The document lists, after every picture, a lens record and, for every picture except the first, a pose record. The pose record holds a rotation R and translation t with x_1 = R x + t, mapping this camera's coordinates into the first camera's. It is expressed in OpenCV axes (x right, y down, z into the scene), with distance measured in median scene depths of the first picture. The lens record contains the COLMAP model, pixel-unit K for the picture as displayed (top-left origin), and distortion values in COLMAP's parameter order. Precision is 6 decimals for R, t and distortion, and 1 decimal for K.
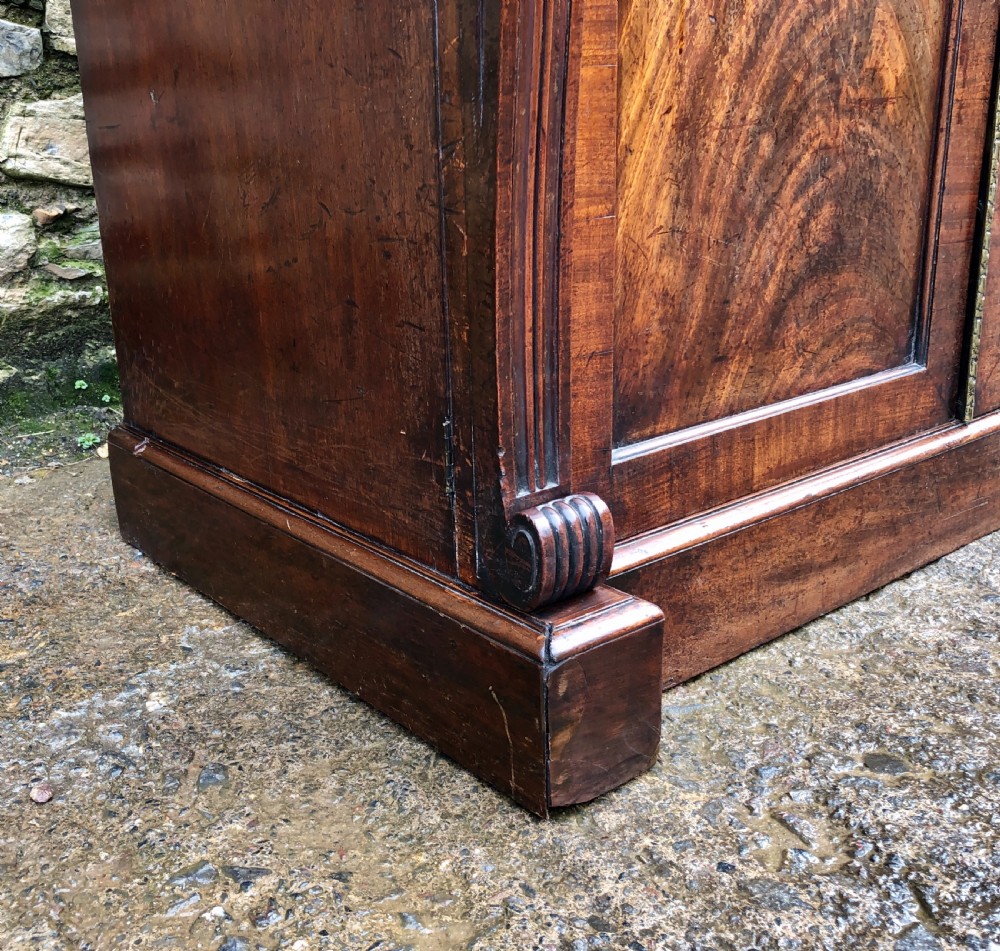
lens RADIAL K [[1151.9, 0, 464.6], [0, 1151.9, 460.1], [0, 0, 1]] dist [0.008467, 0.000000]
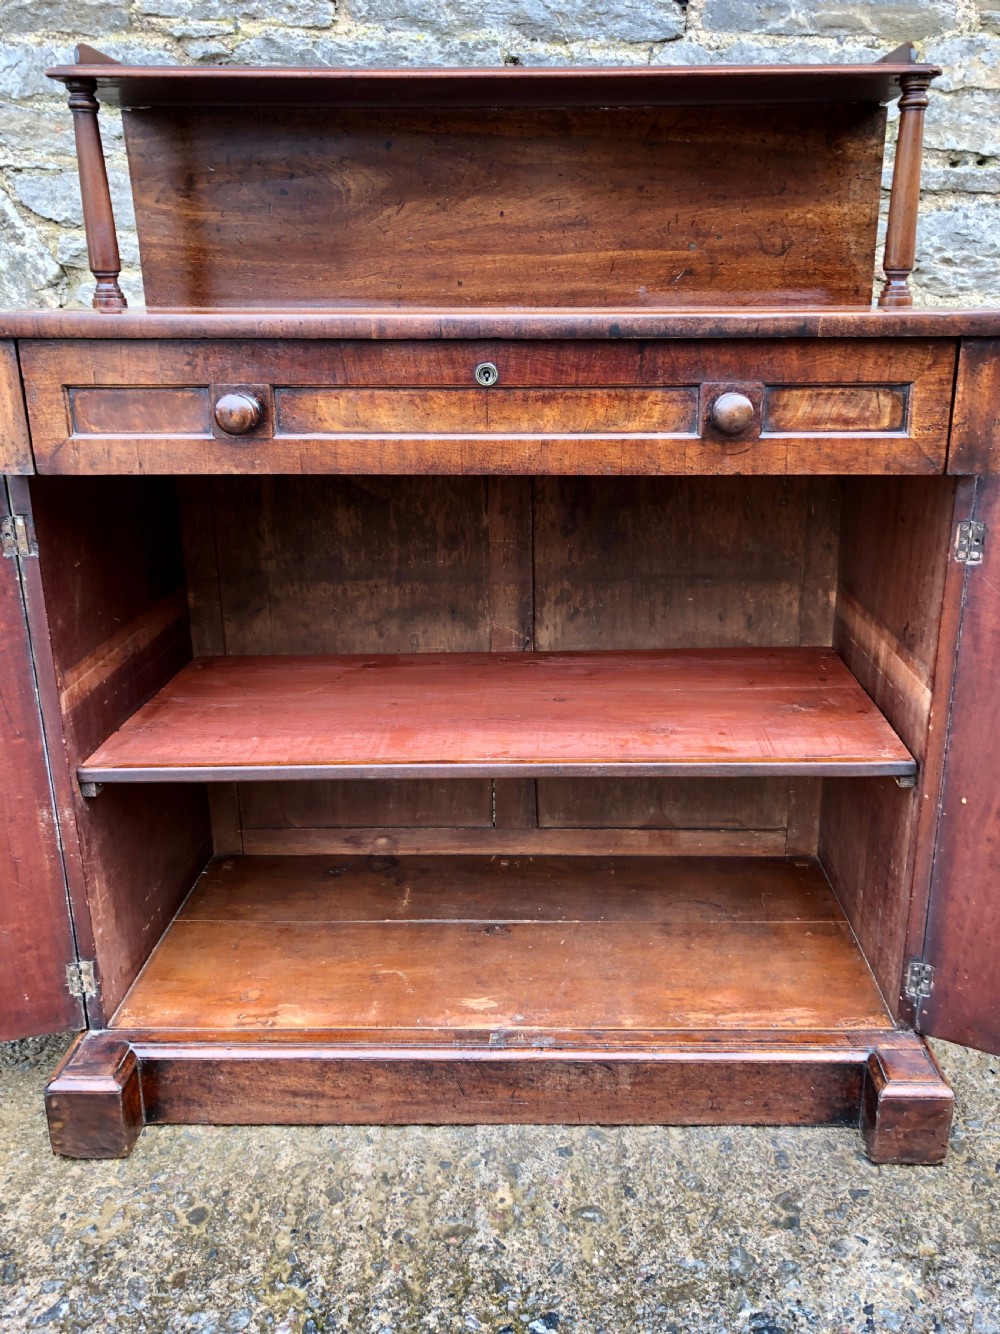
lens RADIAL K [[1097.6, 0, 545.3], [0, 1097.6, 643.0], [0, 0, 1]] dist [0.010754, 0.002624]
pose [[0.774817, 0.211806, -0.595648, 1.470140], [-0.208275, 0.975127, 0.075822, -0.797381], [0.596892, 0.065311, 0.799659, -0.154963]]
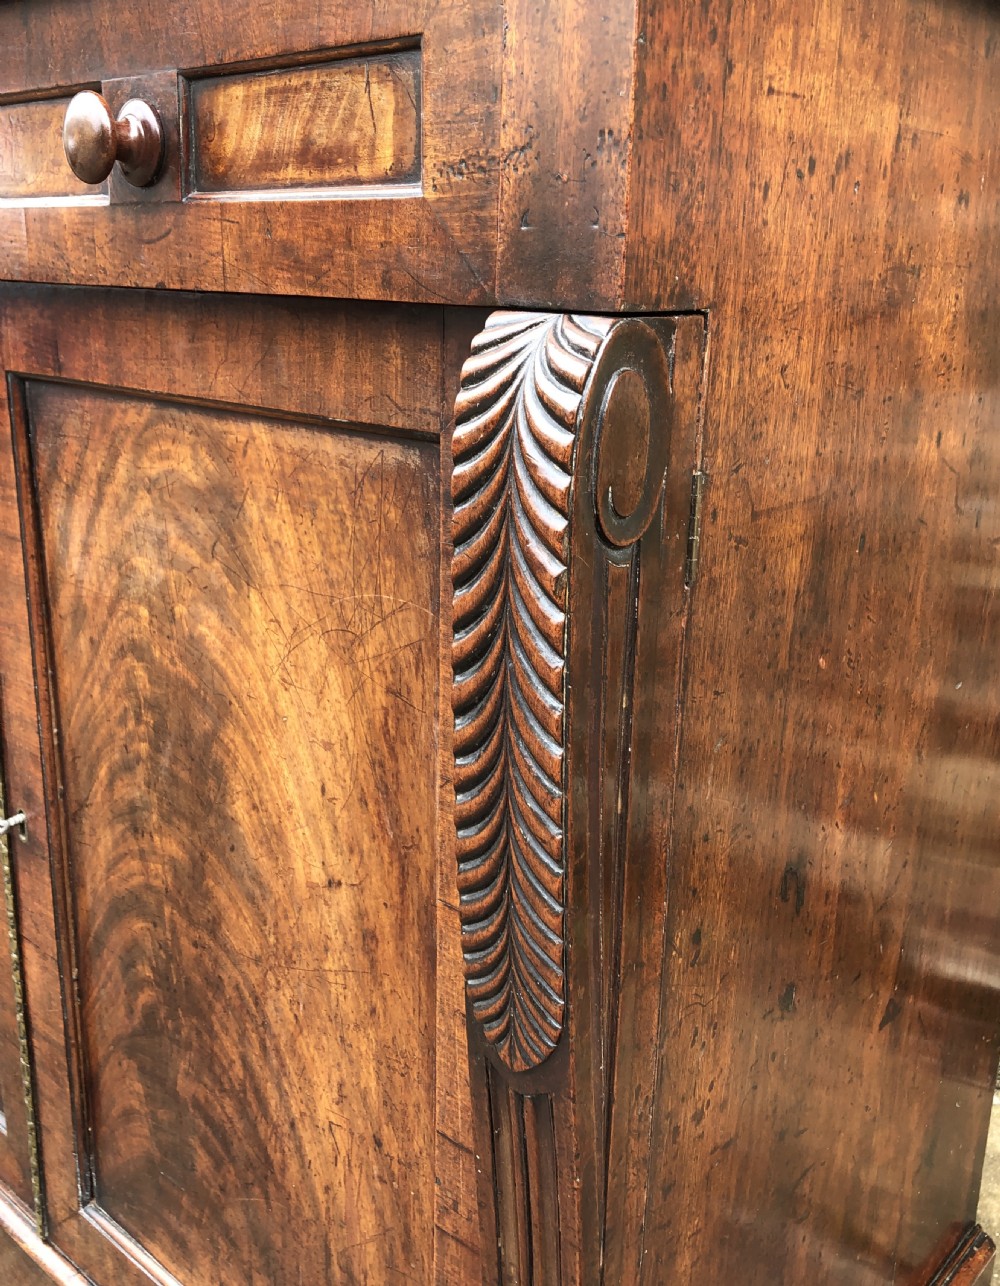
lens RADIAL K [[1240.6, 0, 480.9], [0, 1240.6, 642.6], [0, 0, 1]] dist [0.007472, 0.000000]
pose [[0.165283, 0.317594, -0.933711, 1.547067], [-0.322887, 0.911982, 0.253046, -1.009830], [0.931894, 0.259659, 0.253282, 1.160526]]
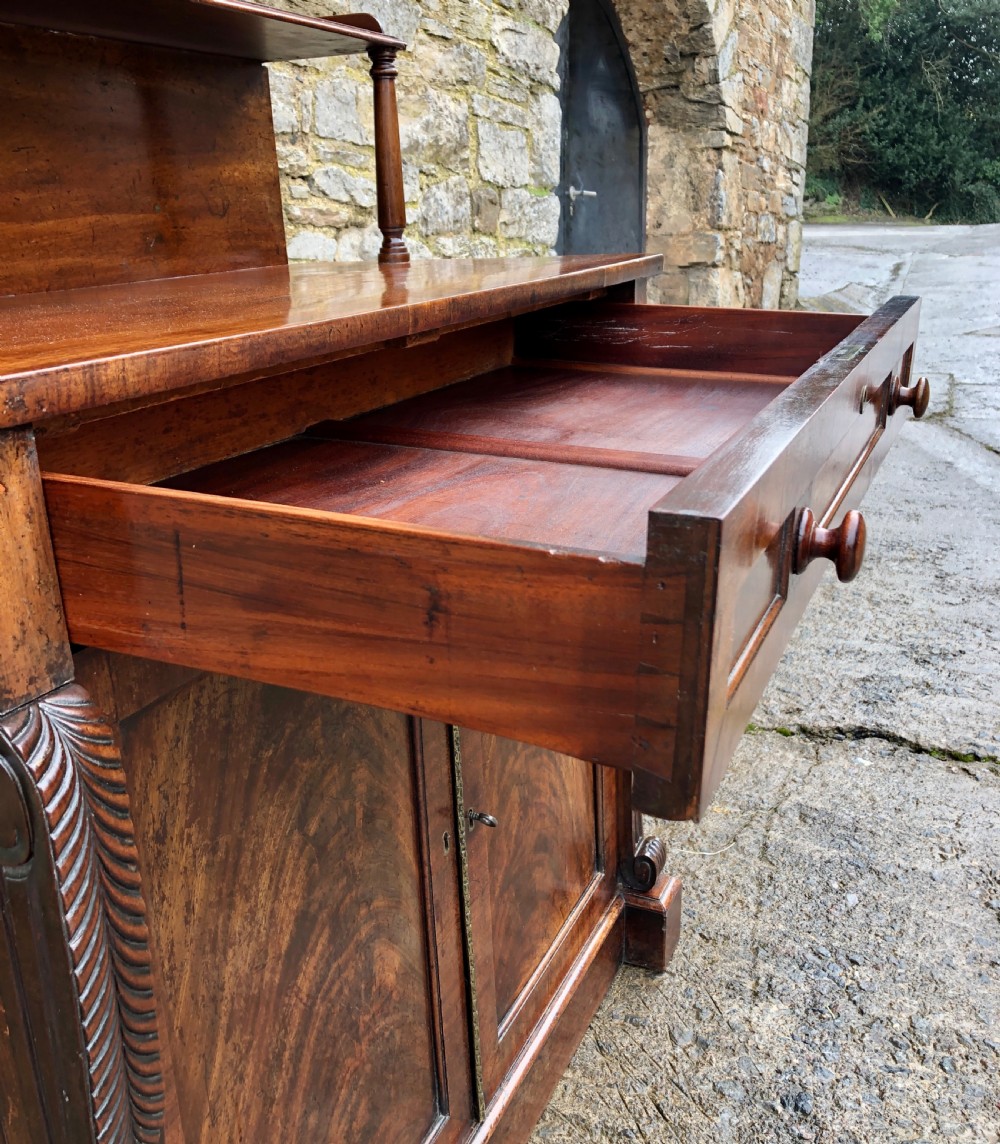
lens RADIAL K [[1131.7, 0, 499.9], [0, 1131.7, 573.2], [0, 0, 1]] dist [0.008276, 0.000000]
pose [[0.891581, -0.150963, 0.426959, 0.004551], [0.157608, 0.987300, 0.019967, -0.800237], [-0.424551, 0.049490, 0.904050, -0.220944]]
